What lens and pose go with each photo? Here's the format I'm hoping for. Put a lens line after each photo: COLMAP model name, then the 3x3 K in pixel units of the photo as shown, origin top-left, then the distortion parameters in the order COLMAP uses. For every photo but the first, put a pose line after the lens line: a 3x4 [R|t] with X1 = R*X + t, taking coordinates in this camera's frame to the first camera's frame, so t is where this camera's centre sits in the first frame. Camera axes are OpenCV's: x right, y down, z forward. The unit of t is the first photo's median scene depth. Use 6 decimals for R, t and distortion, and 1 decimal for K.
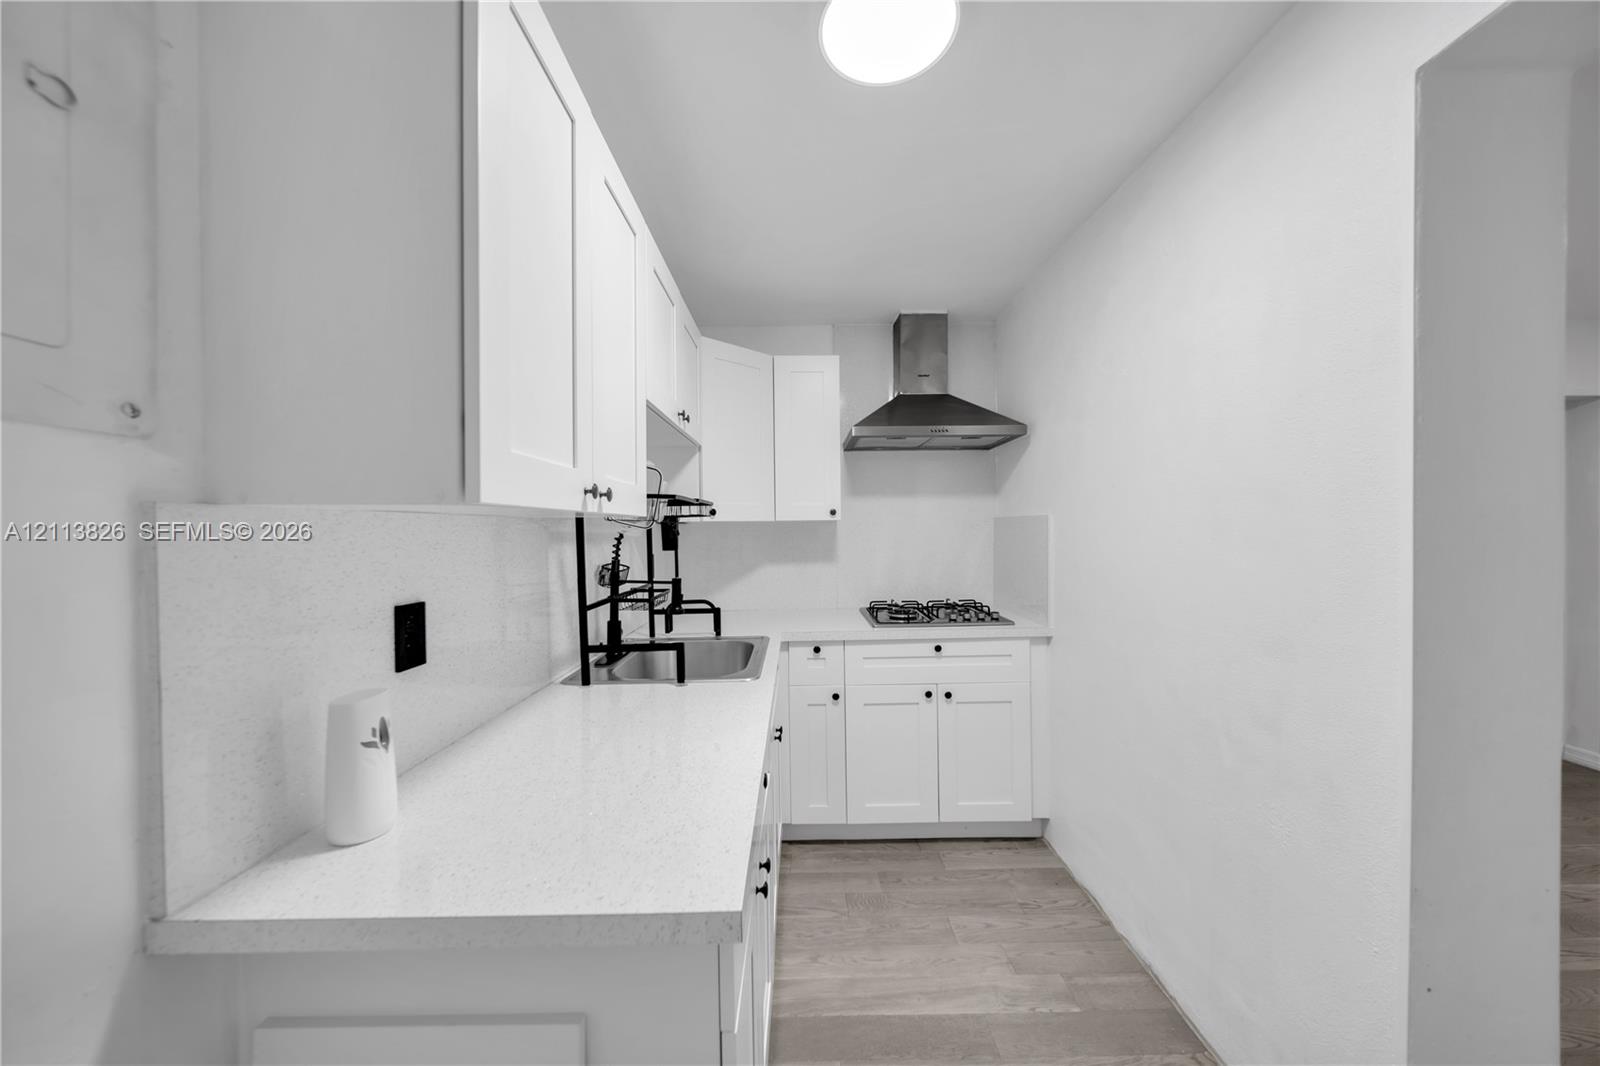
lens RADIAL K [[554.5, 0, 802.9], [0, 554.5, 533.4], [0, 0, 1]] dist [0.000662, -0.001223]
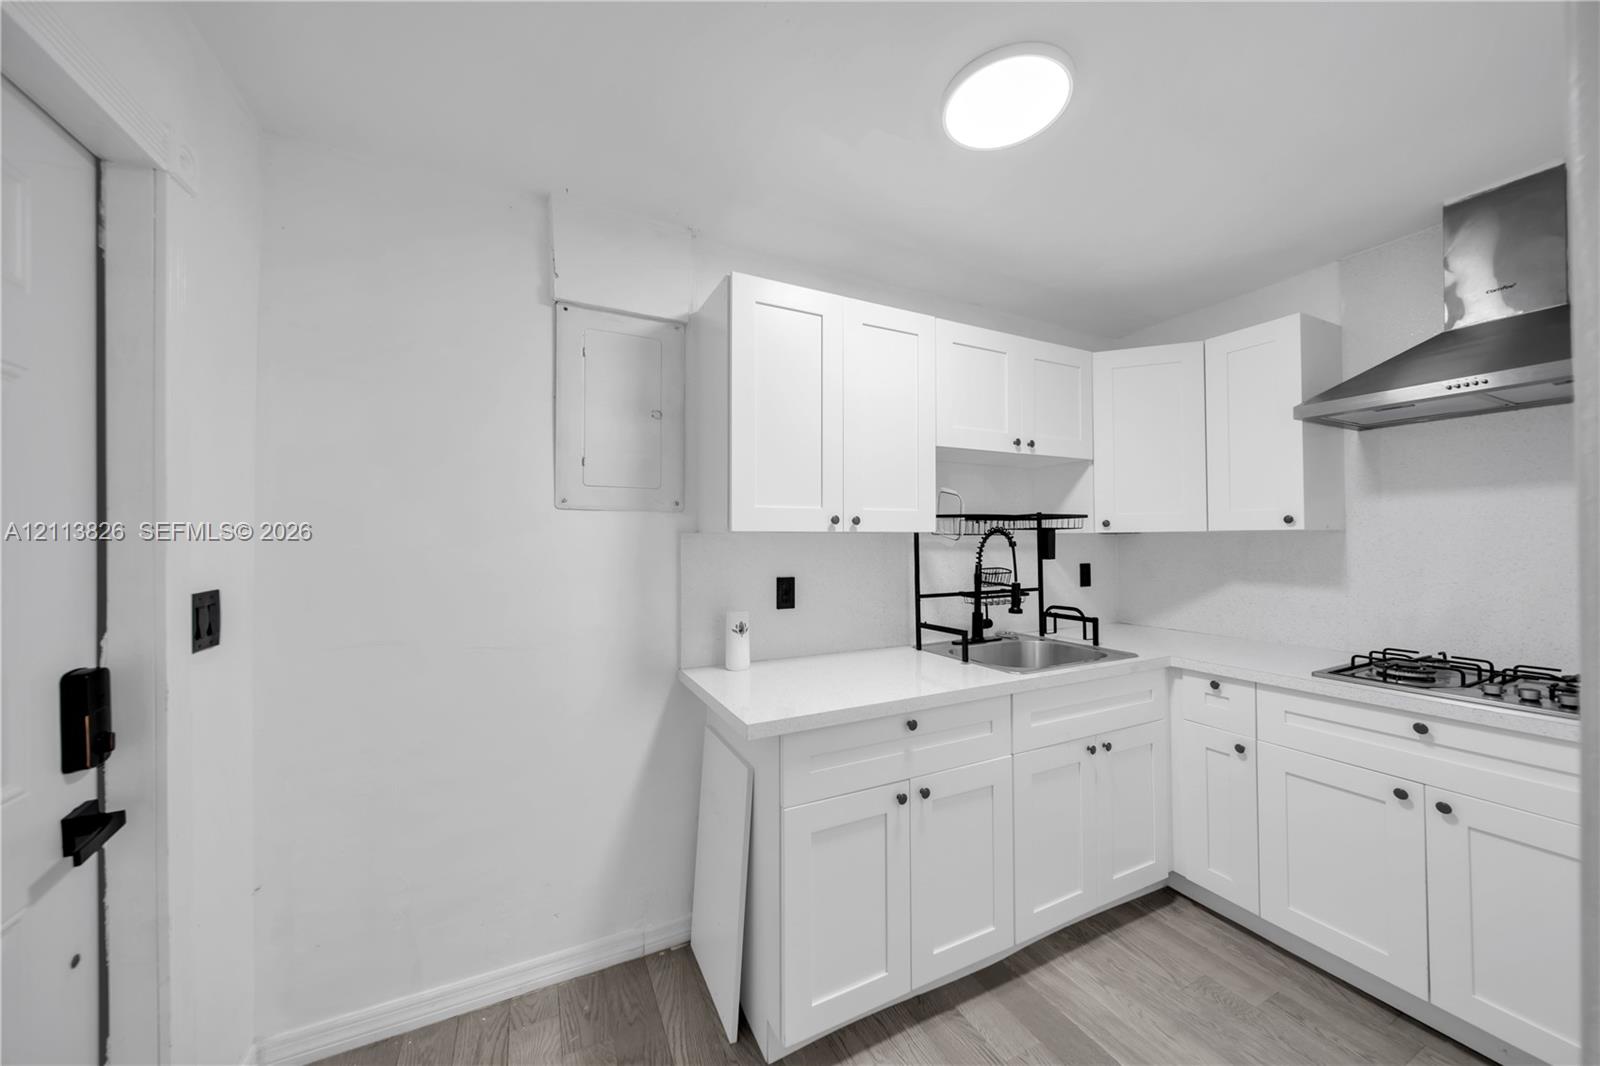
lens RADIAL K [[554.5, 0, 802.9], [0, 554.5, 533.4], [0, 0, 1]] dist [0.000662, -0.001223]
pose [[0.440192, -0.001659, -0.897902, 0.535159], [-0.007901, 0.999952, -0.005721, -0.010923], [0.897869, 0.009612, 0.440158, 0.071655]]
